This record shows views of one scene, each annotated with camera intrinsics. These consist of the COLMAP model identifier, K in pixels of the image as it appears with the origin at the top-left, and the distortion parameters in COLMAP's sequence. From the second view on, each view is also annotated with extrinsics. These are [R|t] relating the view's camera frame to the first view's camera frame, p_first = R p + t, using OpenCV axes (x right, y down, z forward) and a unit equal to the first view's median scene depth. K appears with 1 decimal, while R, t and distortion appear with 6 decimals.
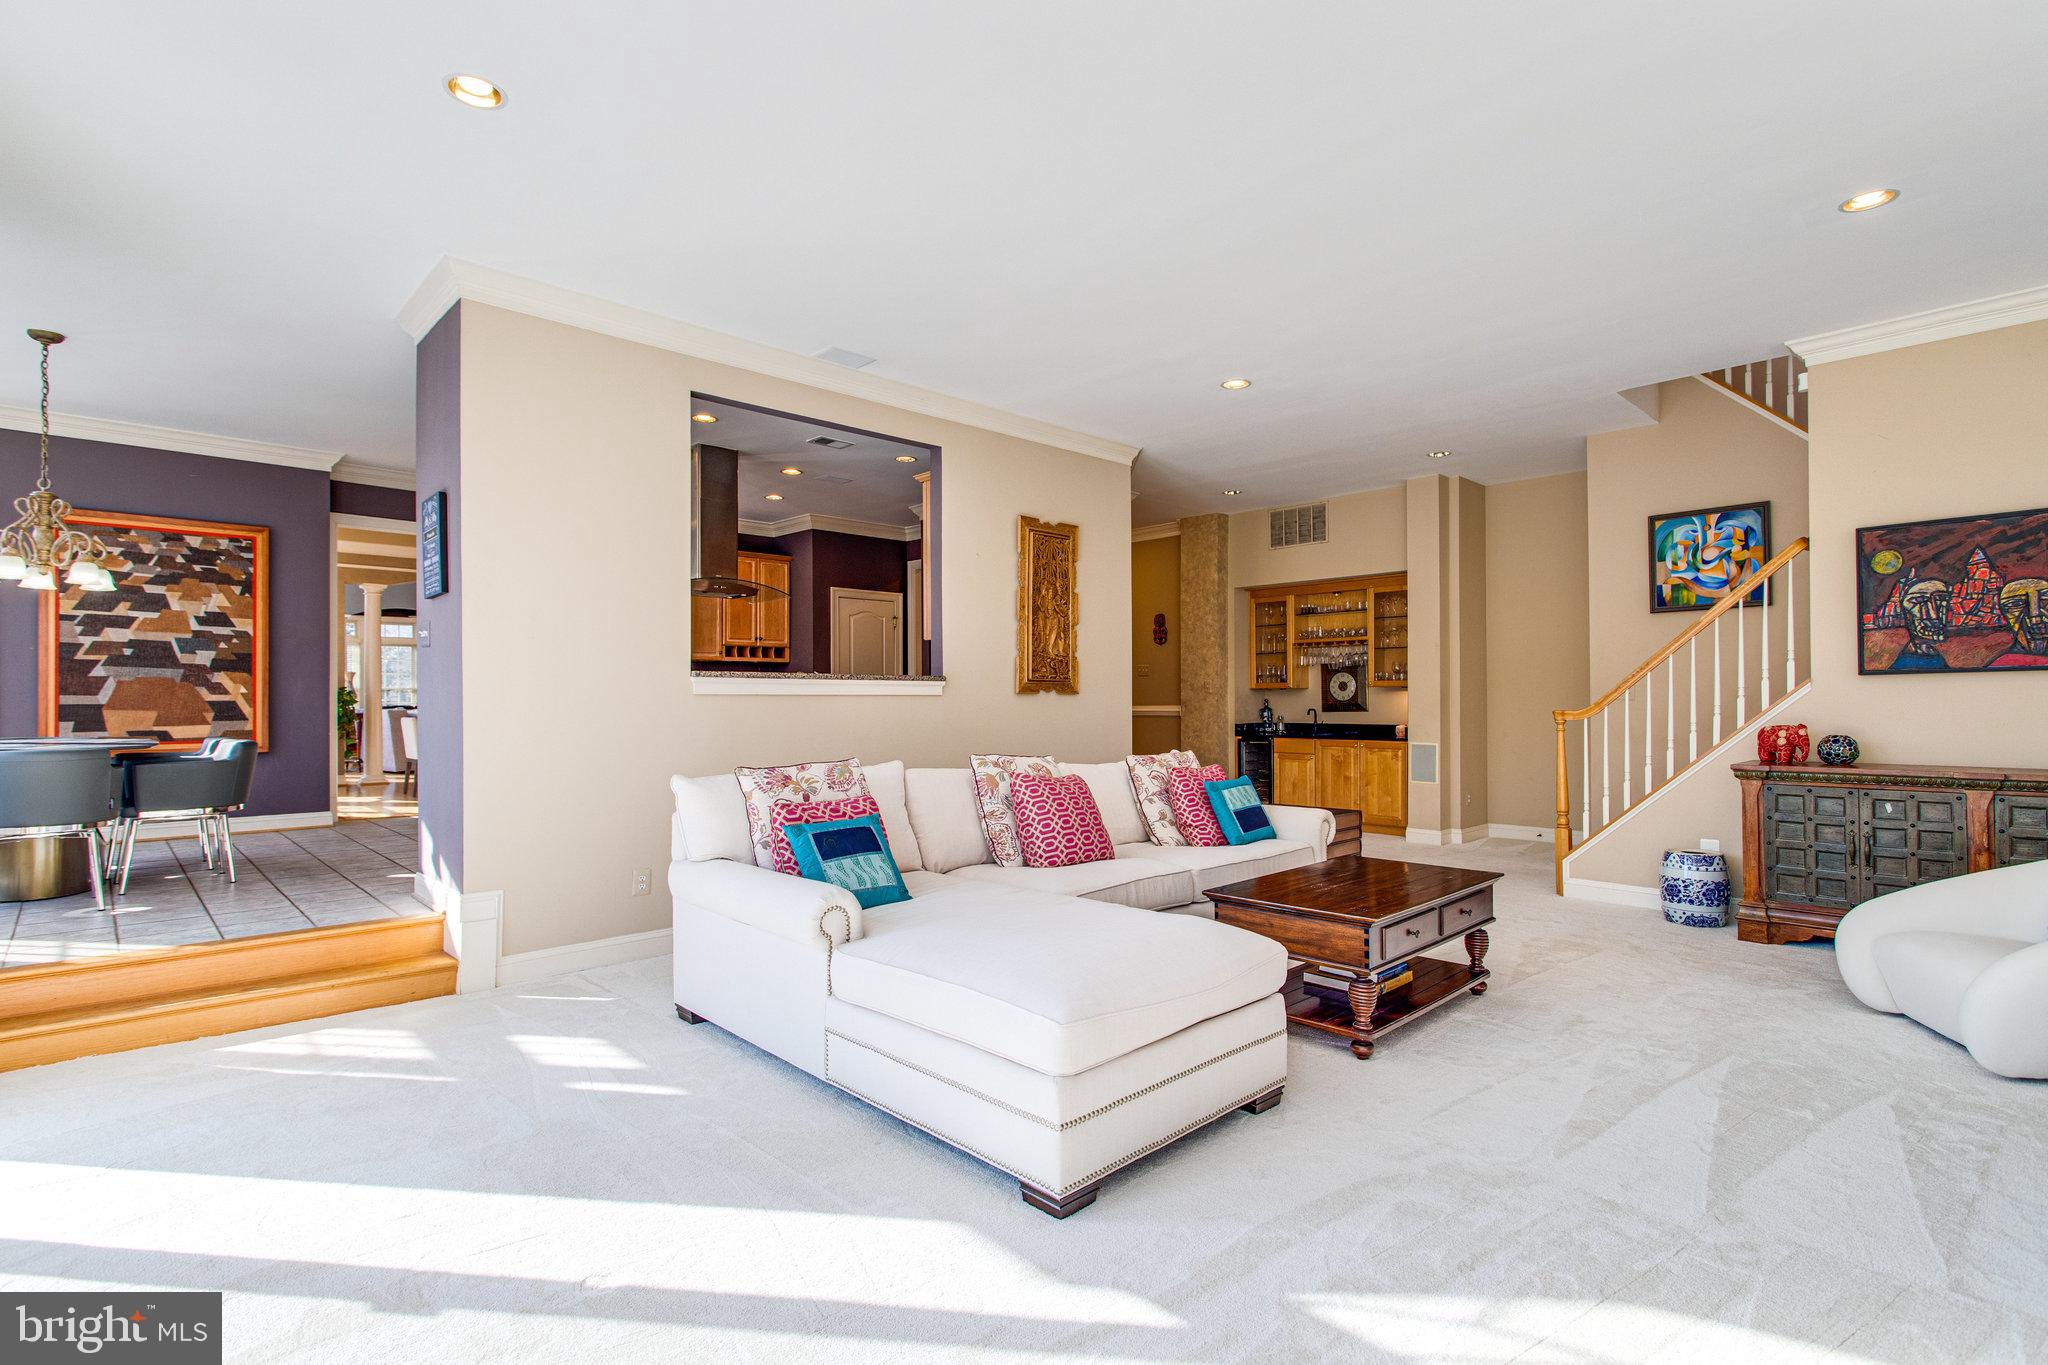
lens RADIAL K [[985.1, 0, 1034.4], [0, 985.1, 691.0], [0, 0, 1]] dist [0.005301, 0.000760]
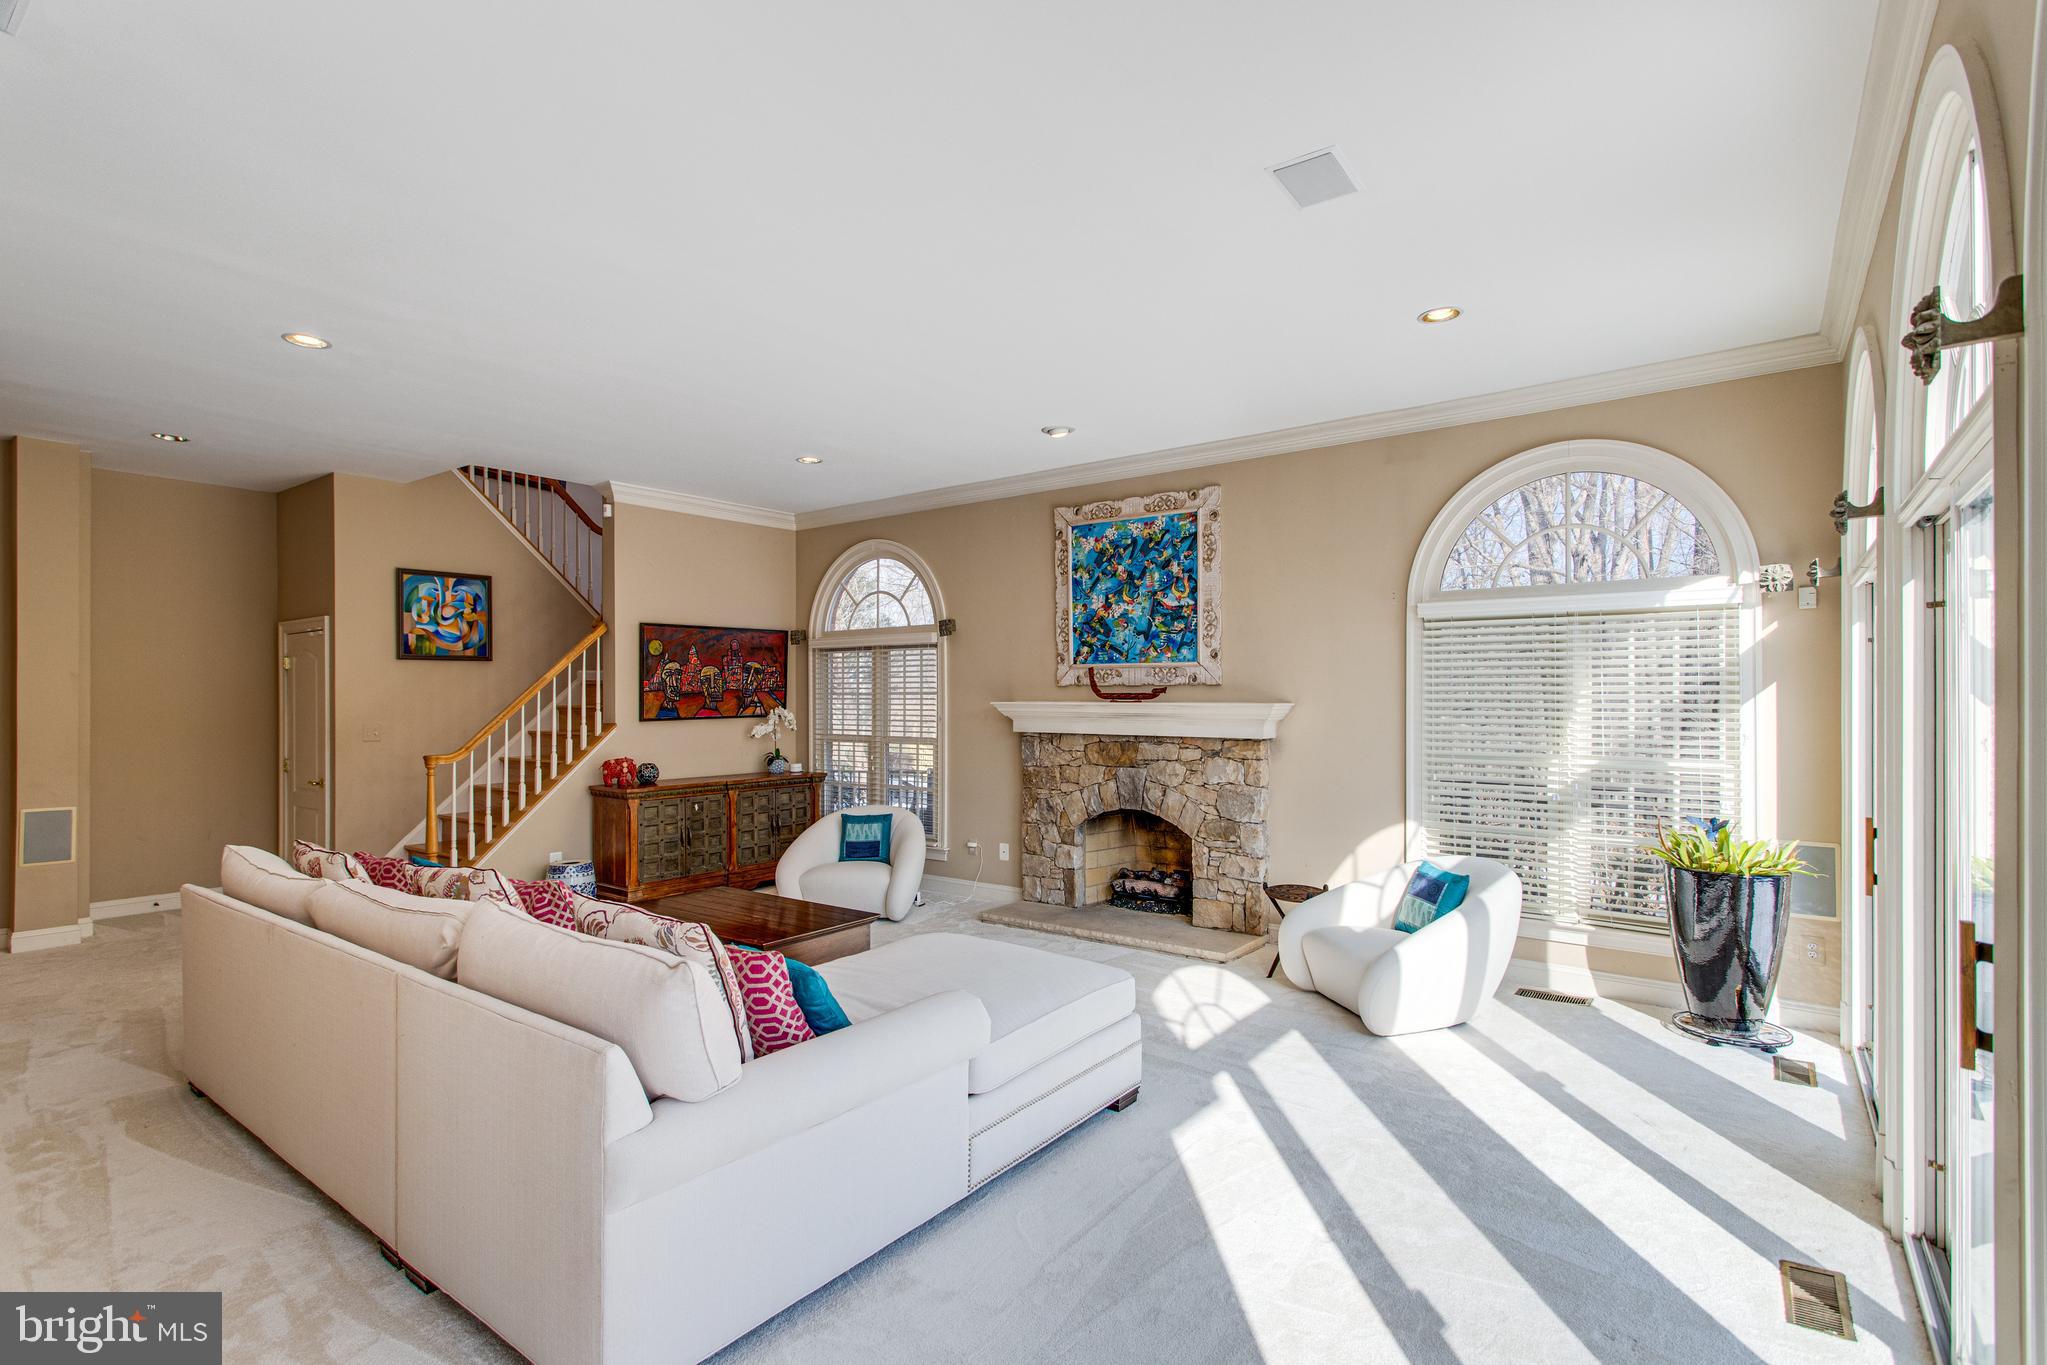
lens RADIAL K [[984.6, 0, 1003.7], [0, 984.6, 694.5], [0, 0, 1]] dist [0.005301, 0.000760]
pose [[-0.135183, 0.010490, 0.990765, -0.537214], [-0.006219, 0.999915, -0.011436, -0.033353], [-0.990801, -0.007707, -0.135107, 0.510548]]
